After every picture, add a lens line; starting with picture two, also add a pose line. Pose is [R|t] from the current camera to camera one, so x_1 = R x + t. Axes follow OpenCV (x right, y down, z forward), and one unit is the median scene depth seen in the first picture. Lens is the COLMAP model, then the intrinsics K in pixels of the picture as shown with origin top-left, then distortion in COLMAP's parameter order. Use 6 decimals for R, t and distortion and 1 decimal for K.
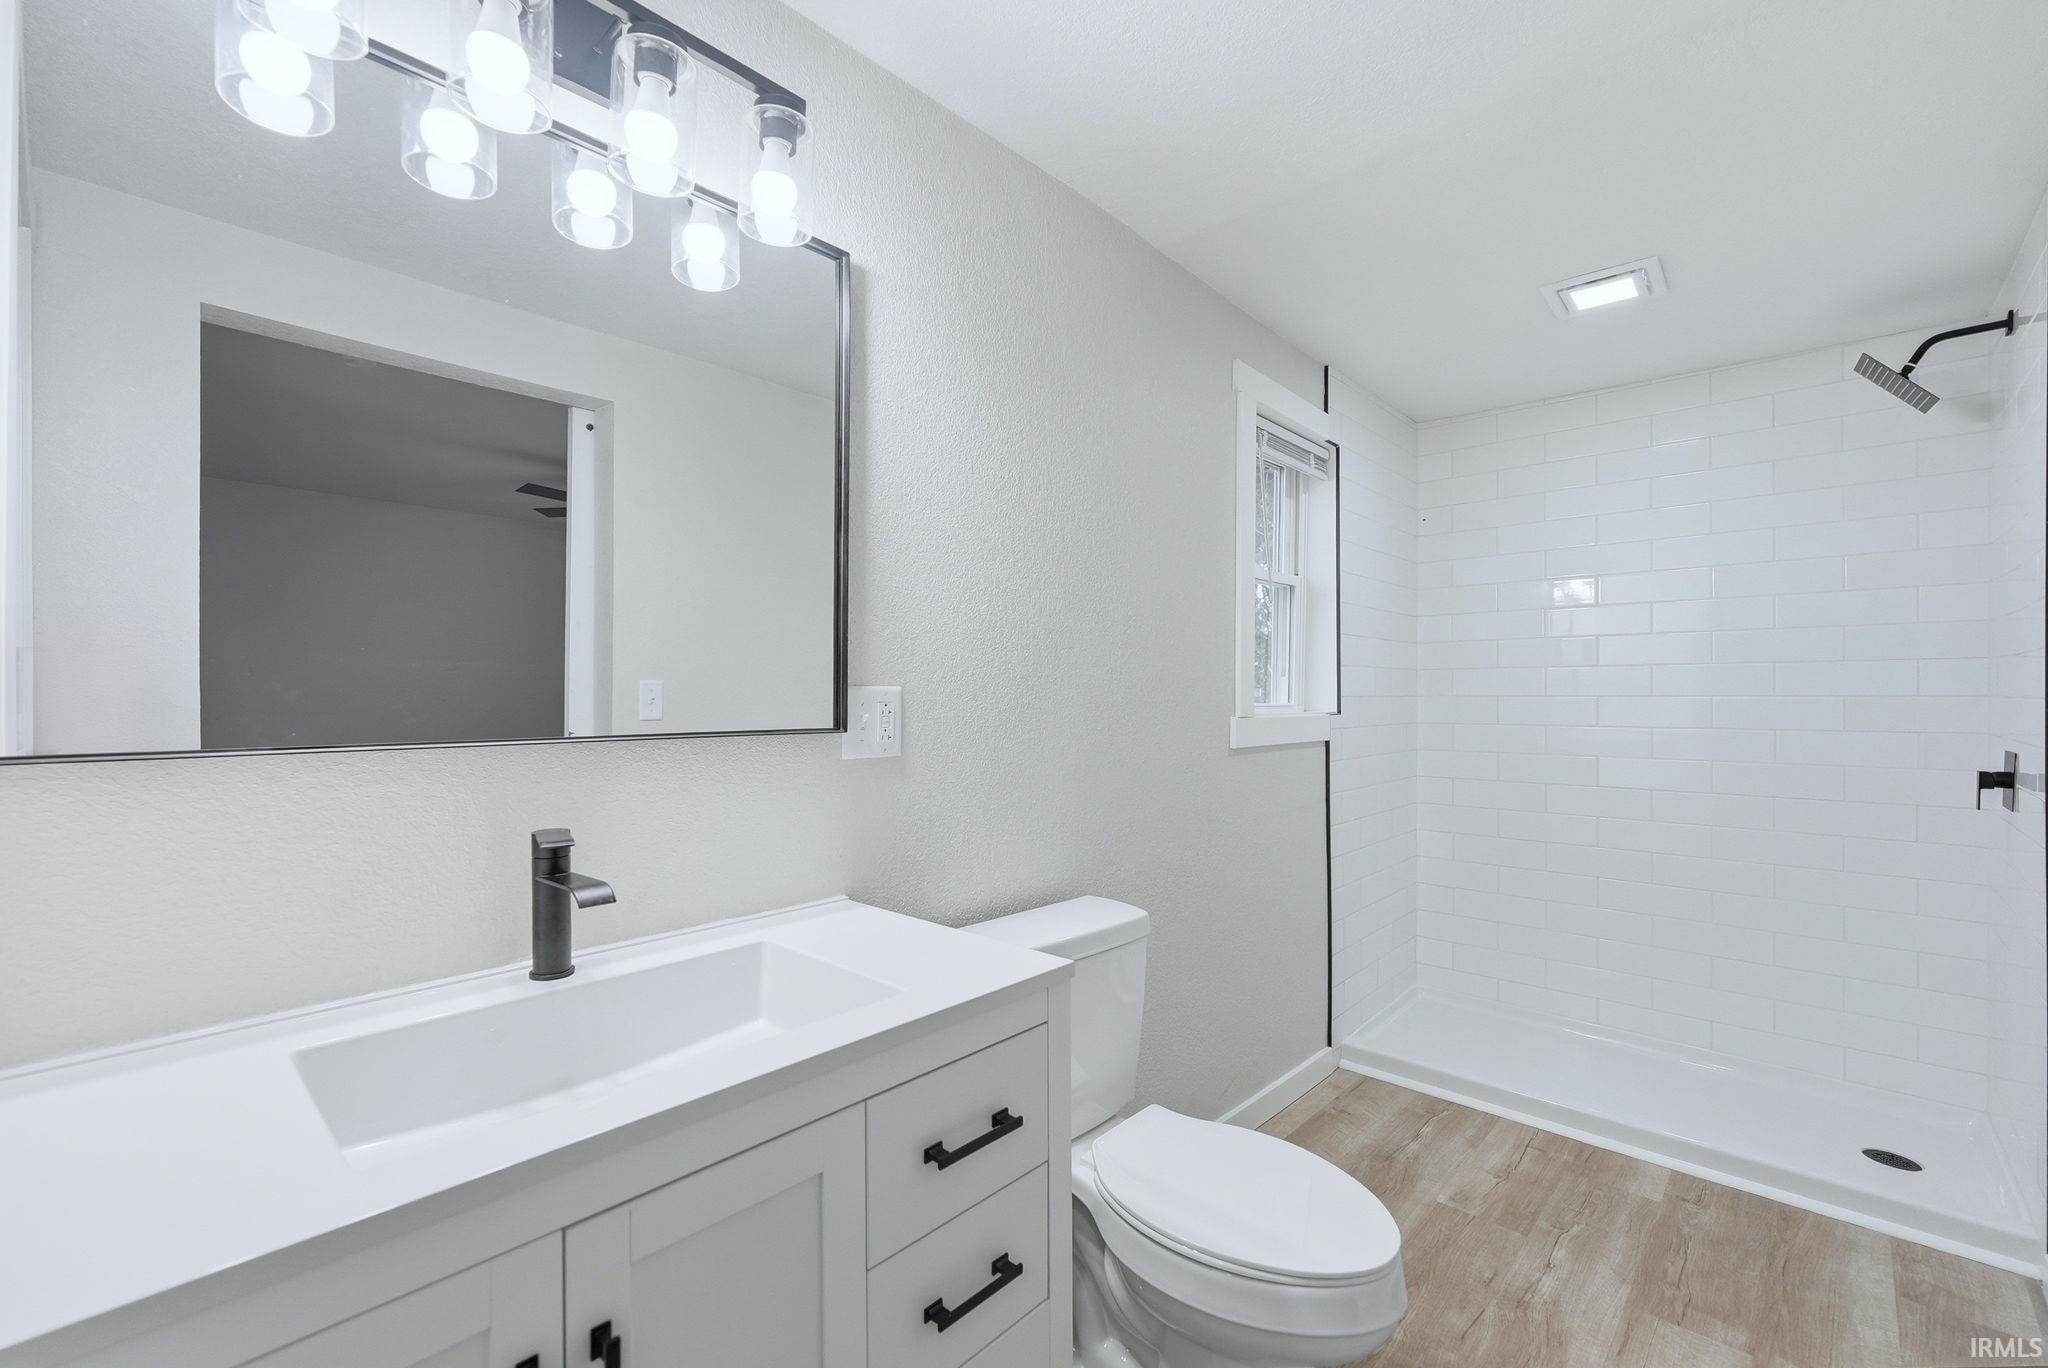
lens RADIAL K [[870.4, 0, 1024.0], [0, 870.4, 684.0], [0, 0, 1]] dist [-0.000264, -0.000097]
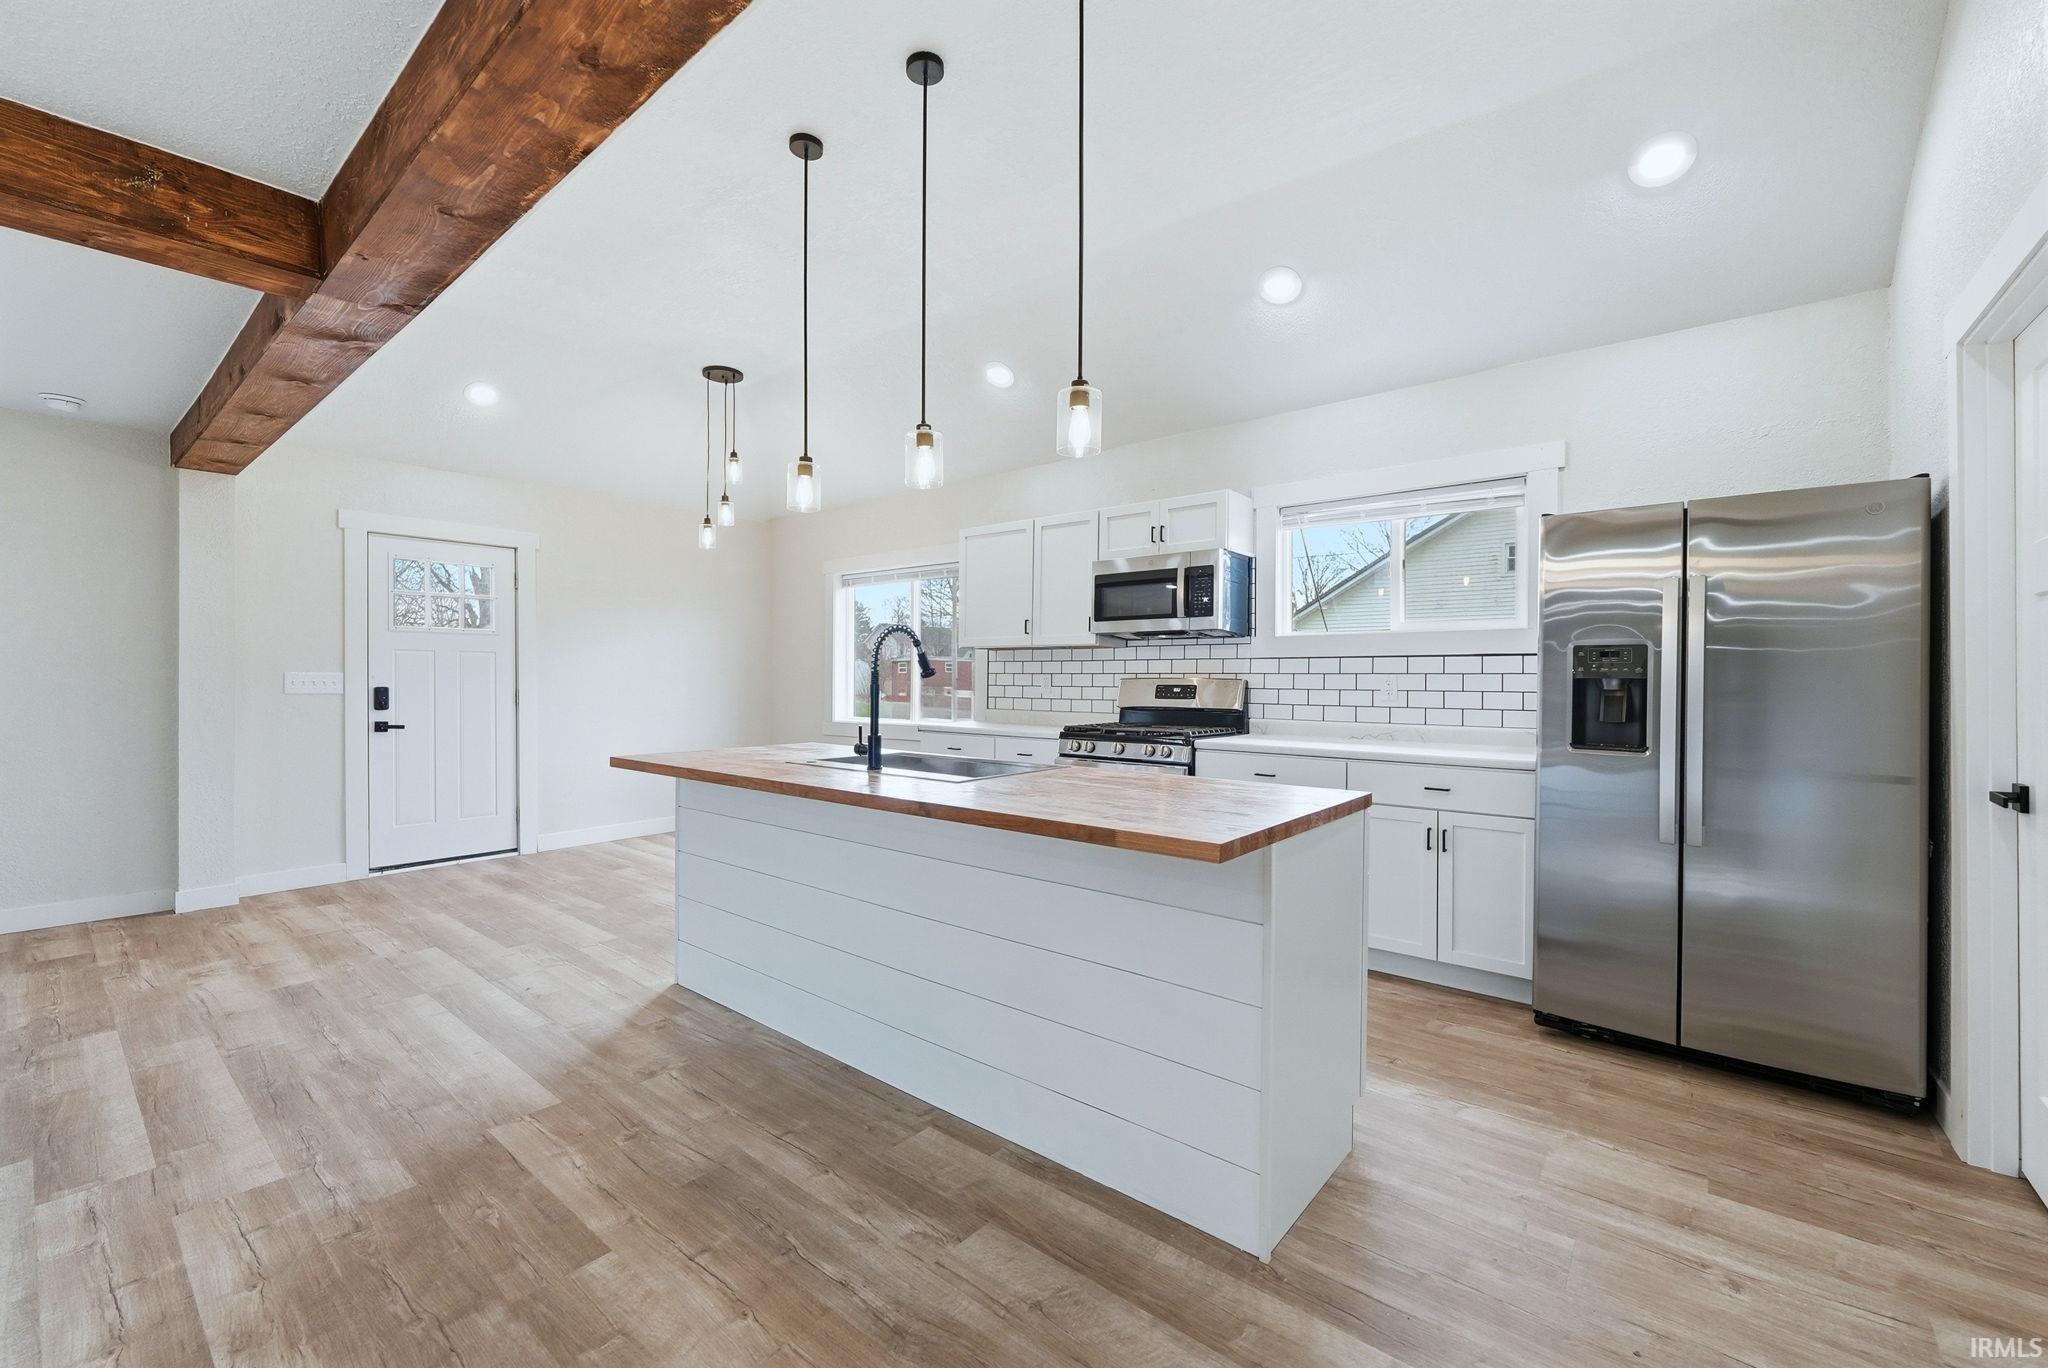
lens RADIAL K [[833.1, 0, 1010.6], [0, 833.1, 679.4], [0, 0, 1]] dist [-0.000643, -0.000145]
pose [[-0.045421, -0.015991, 0.998840, -0.135146], [-0.007517, 0.999849, 0.015666, 0.003178], [-0.998940, -0.006797, -0.045535, 0.412579]]
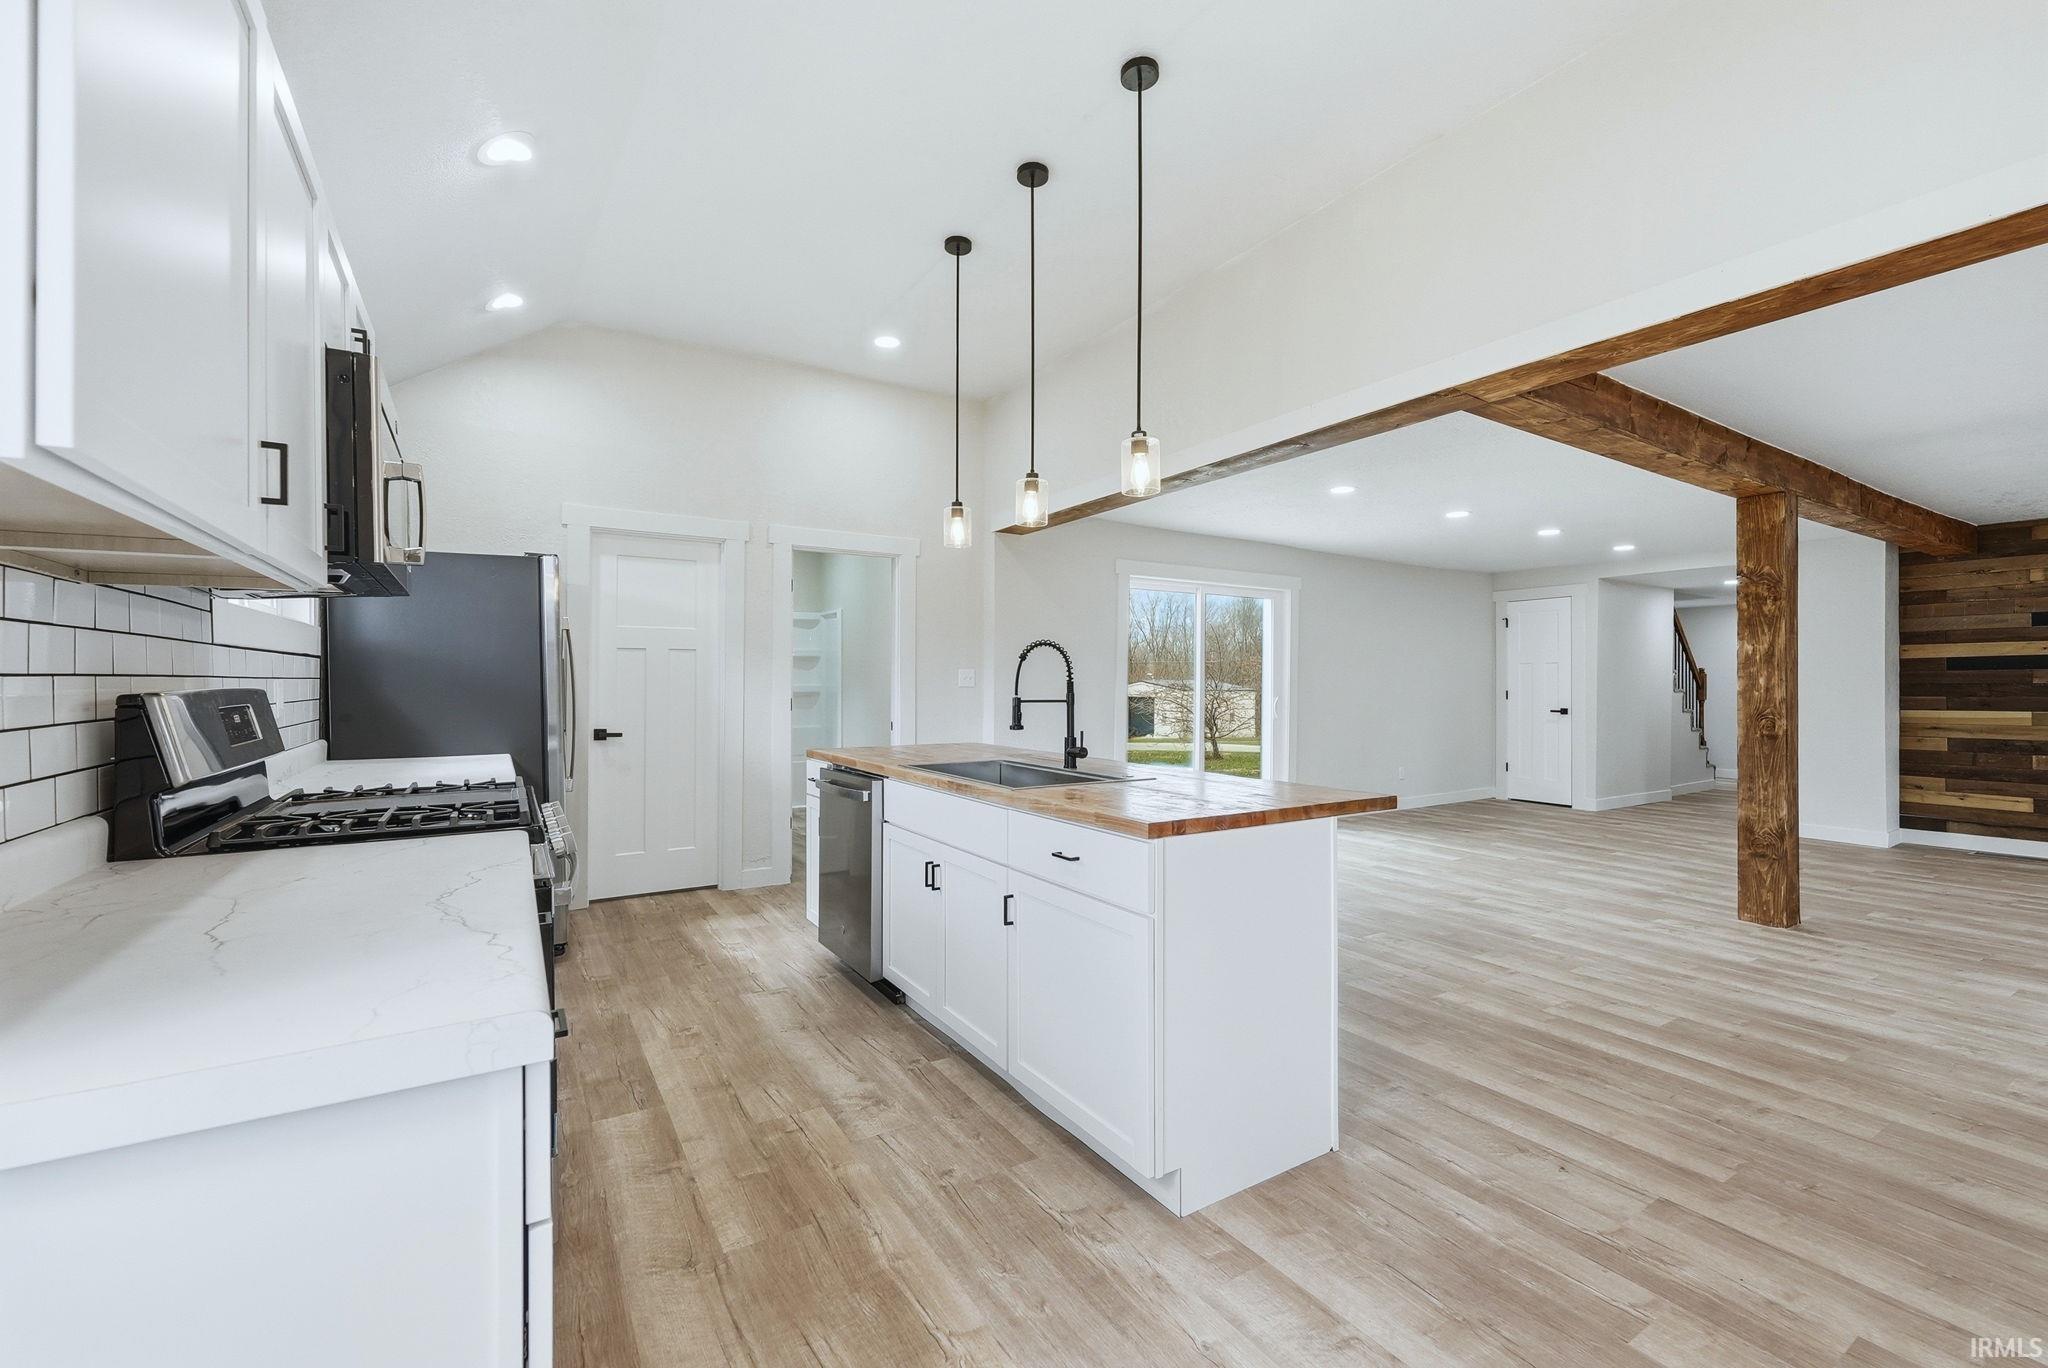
lens RADIAL K [[836.1, 0, 1009.5], [0, 836.1, 676.6], [0, 0, 1]] dist [-0.000280, 0.000507]
pose [[-0.277805, -0.019936, -0.960431, 2.962937], [-0.003259, 0.999798, -0.019810, 0.037421], [0.960632, -0.002373, -0.277814, 0.929280]]
